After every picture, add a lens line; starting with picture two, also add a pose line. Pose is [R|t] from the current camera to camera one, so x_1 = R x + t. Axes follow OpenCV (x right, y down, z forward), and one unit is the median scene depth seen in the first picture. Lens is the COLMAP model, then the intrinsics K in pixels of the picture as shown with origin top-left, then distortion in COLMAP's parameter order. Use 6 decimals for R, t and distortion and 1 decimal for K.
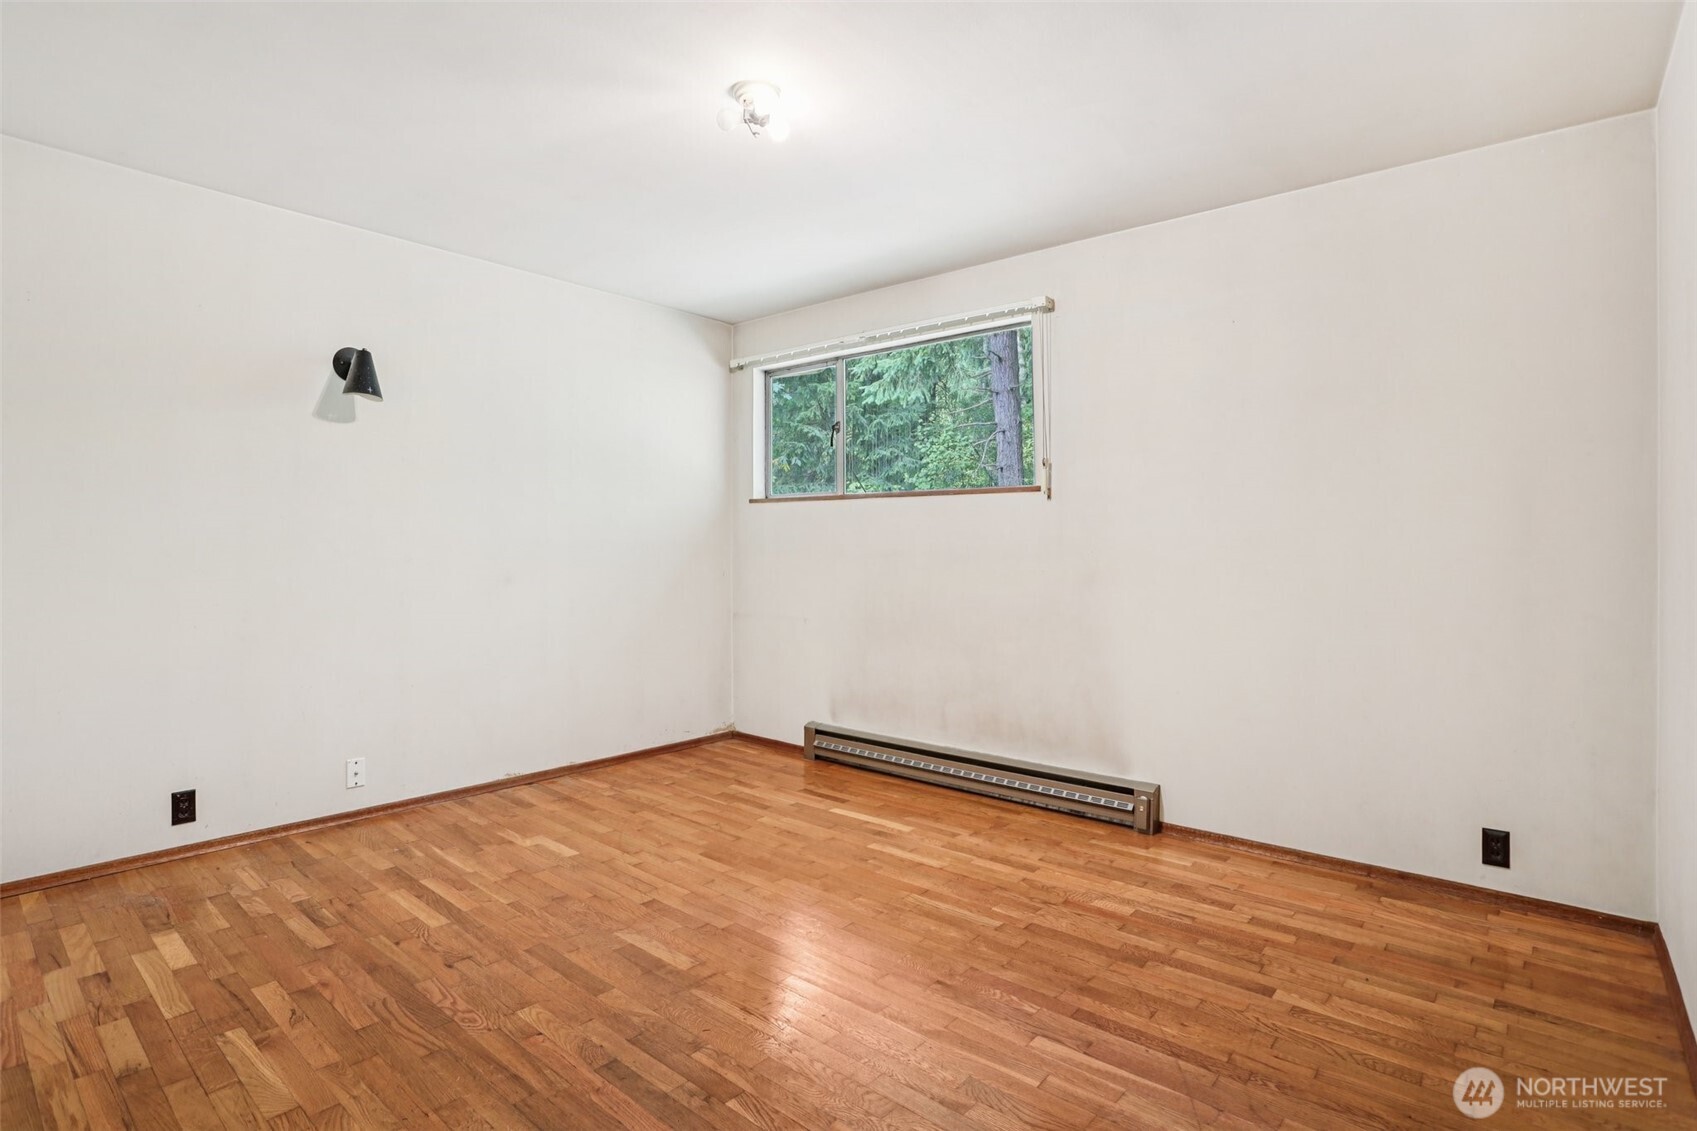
lens RADIAL K [[848.2, 0, 845.9], [0, 848.2, 551.1], [0, 0, 1]] dist [-0.073853, 0.034059]
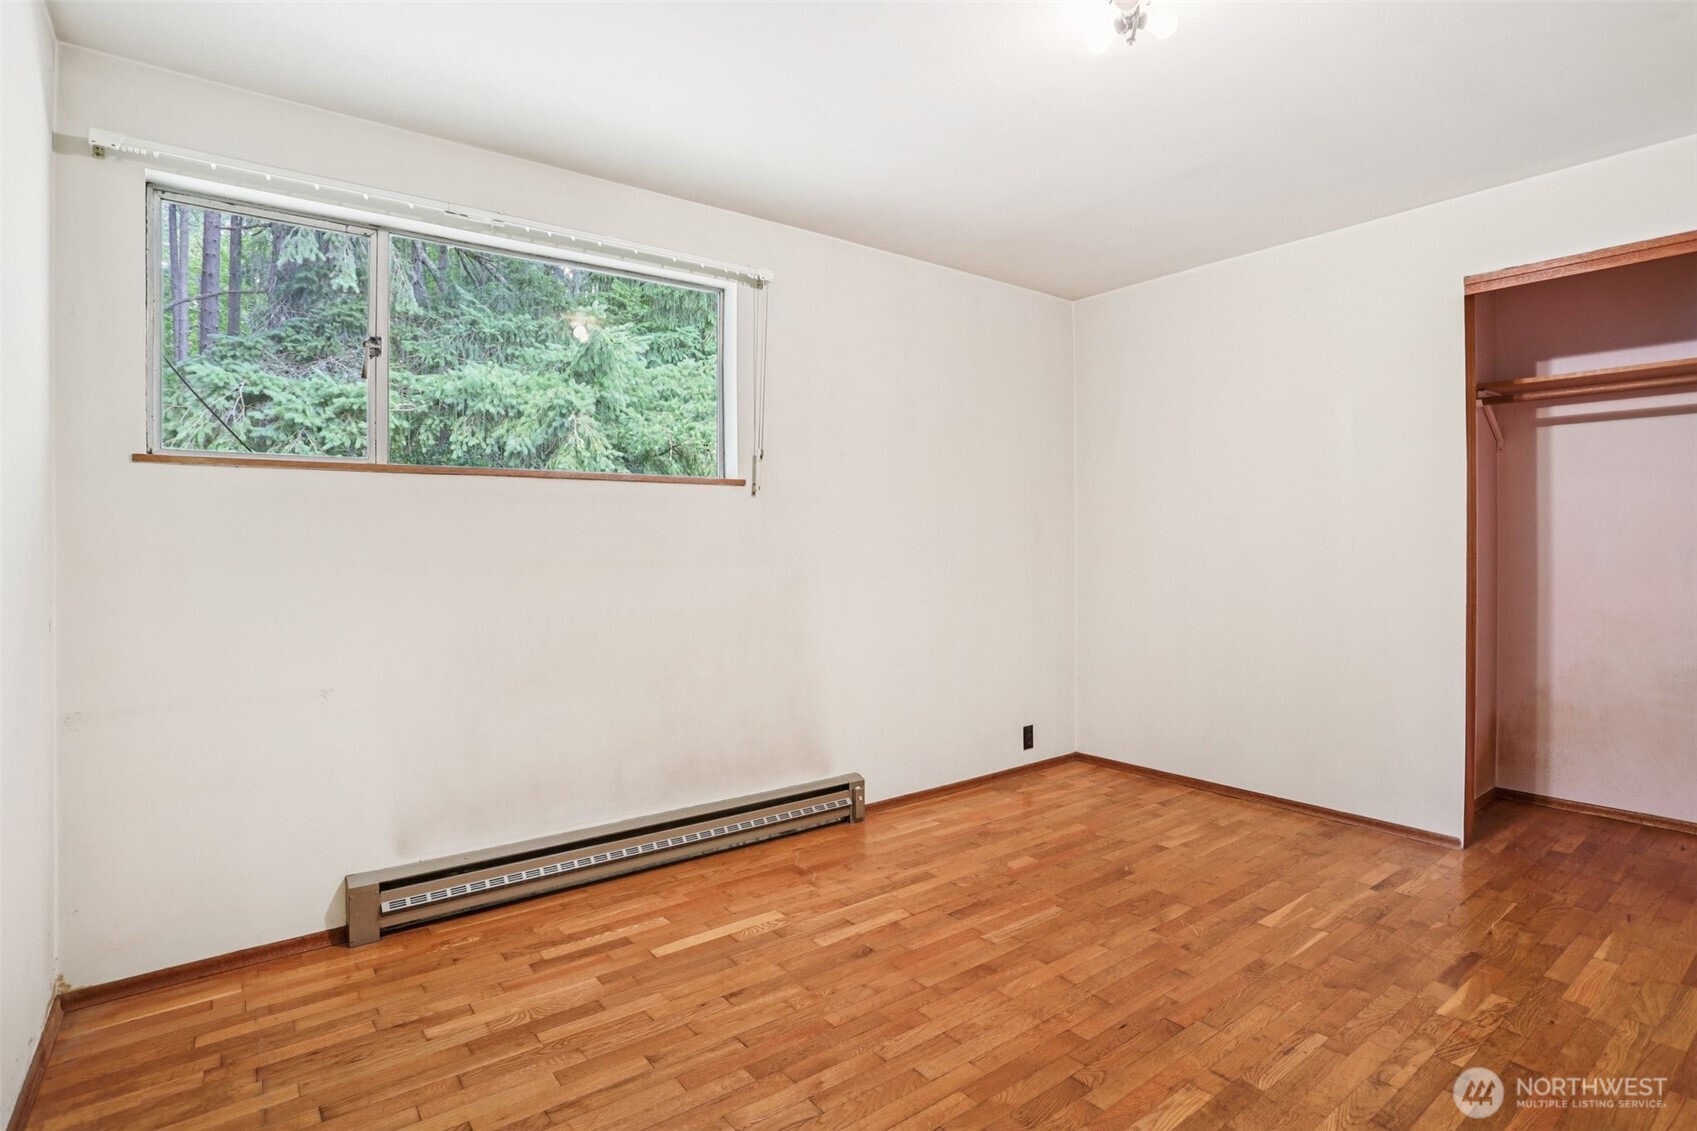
lens RADIAL K [[848.2, 0, 845.9], [0, 848.2, 551.1], [0, 0, 1]] dist [-0.073853, 0.034059]
pose [[0.211959, -0.006070, 0.977260, -0.687952], [0.020894, 0.999780, 0.001678, -0.002691], [-0.977055, 0.020063, 0.212040, 0.802006]]
